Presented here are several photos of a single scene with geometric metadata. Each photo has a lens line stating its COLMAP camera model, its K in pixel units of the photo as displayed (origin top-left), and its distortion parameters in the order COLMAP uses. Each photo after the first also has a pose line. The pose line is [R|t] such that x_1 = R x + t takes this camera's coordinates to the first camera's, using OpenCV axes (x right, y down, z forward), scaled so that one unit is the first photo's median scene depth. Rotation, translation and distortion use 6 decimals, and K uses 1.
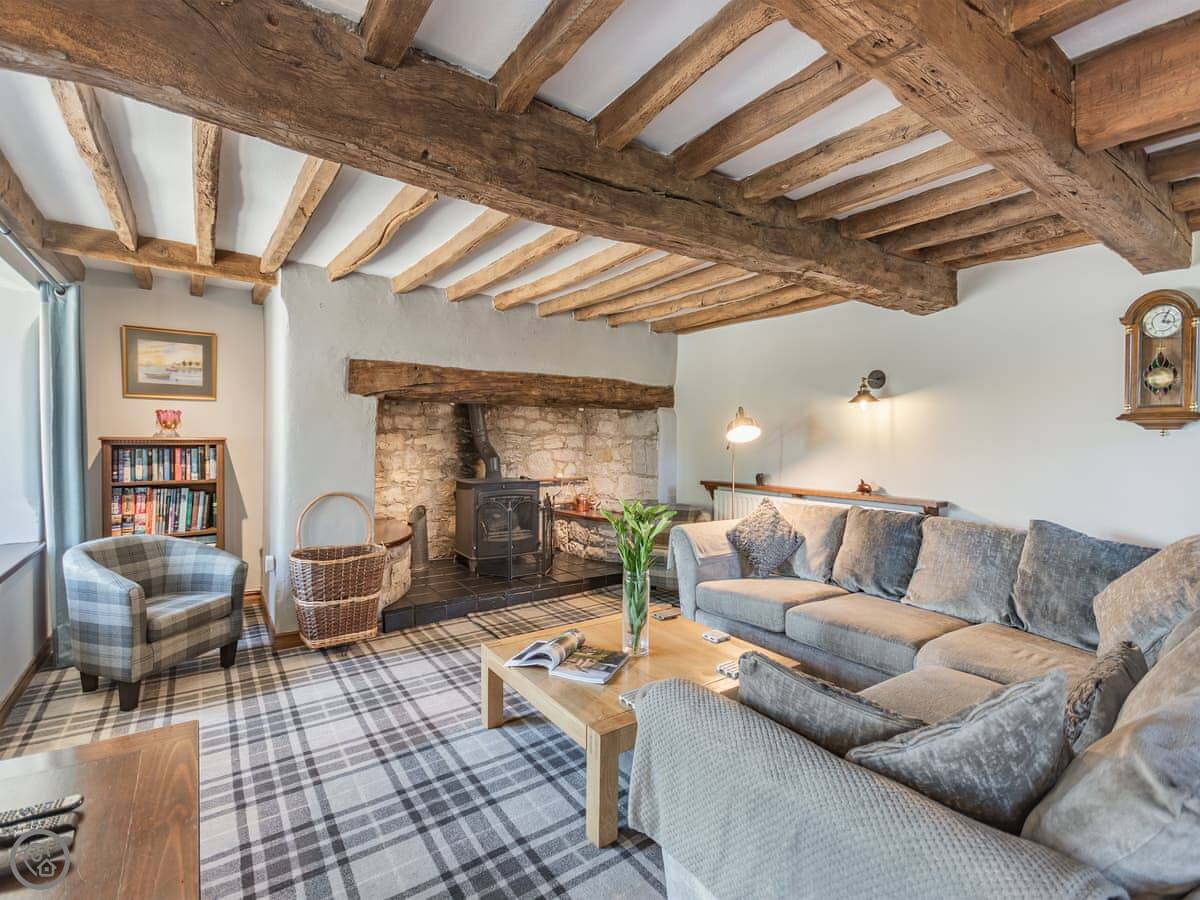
lens RADIAL K [[560.5, 0, 600.0], [0, 560.5, 450.0], [0, 0, 1]] dist [0.011789, 0.000079]
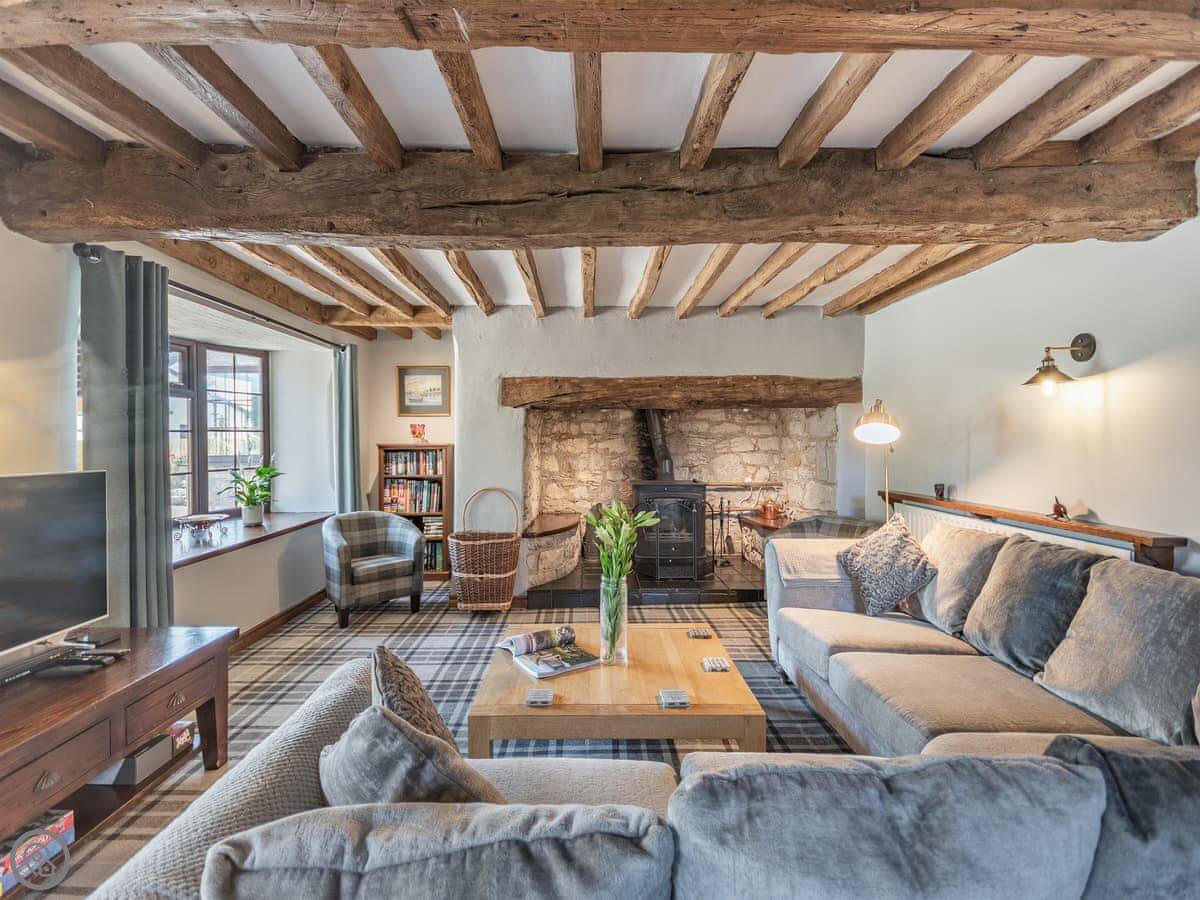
lens RADIAL K [[560.5, 0, 600.0], [0, 560.5, 450.0], [0, 0, 1]] dist [0.011789, 0.000079]
pose [[0.821665, -0.002358, -0.569965, 0.386402], [-0.001215, 0.999982, -0.005888, 0.000770], [0.569969, 0.005530, 0.821648, 0.117343]]
